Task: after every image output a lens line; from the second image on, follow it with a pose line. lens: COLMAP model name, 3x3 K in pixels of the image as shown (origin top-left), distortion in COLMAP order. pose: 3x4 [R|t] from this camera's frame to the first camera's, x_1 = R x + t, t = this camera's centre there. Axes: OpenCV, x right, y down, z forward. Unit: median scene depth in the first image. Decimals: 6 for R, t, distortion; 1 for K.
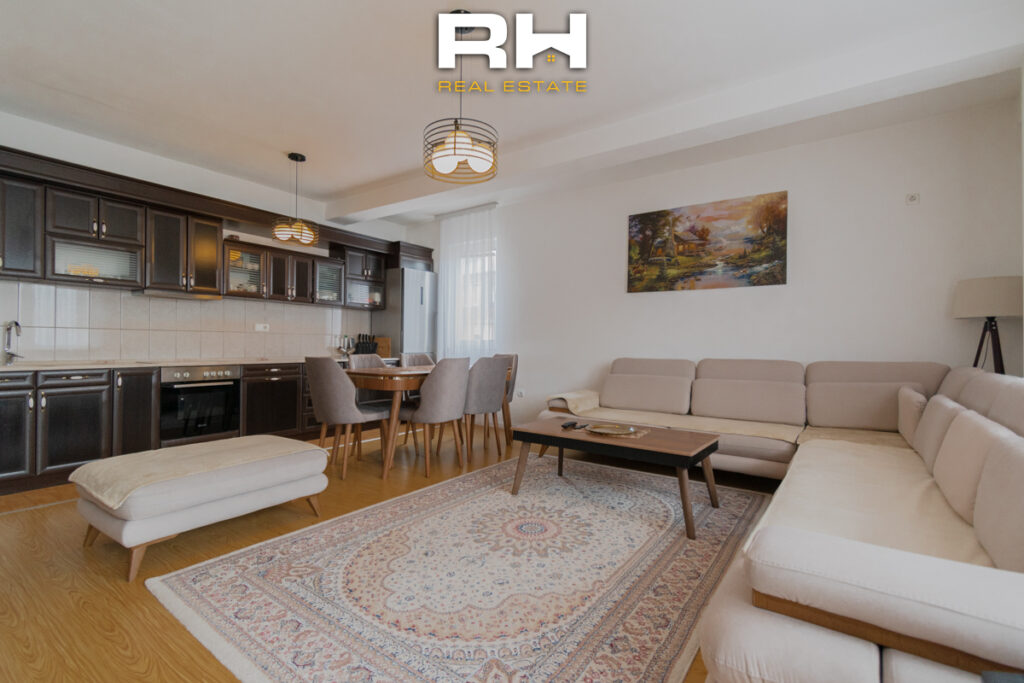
lens RADIAL K [[452.8, 0, 509.6], [0, 452.8, 344.7], [0, 0, 1]] dist [0.015902, -0.001336]
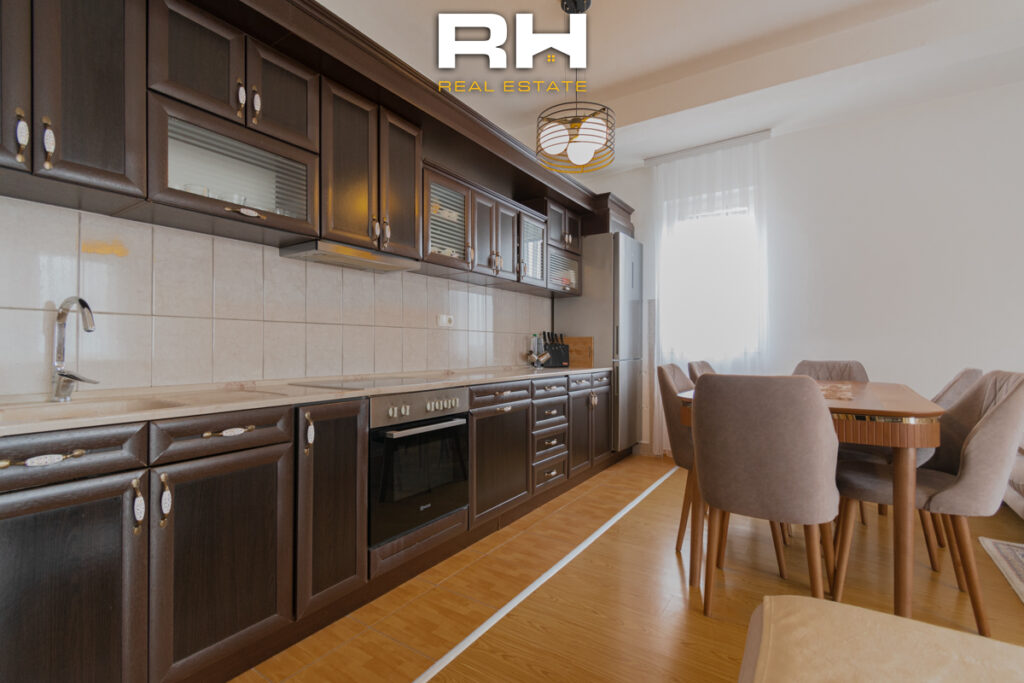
lens RADIAL K [[452.8, 0, 514.7], [0, 452.8, 343.9], [0, 0, 1]] dist [0.015902, -0.001336]
pose [[0.999592, -0.007621, 0.027517, -0.626651], [0.007784, 0.999953, -0.005827, -0.002817], [-0.027471, 0.006039, 0.999604, 0.519799]]
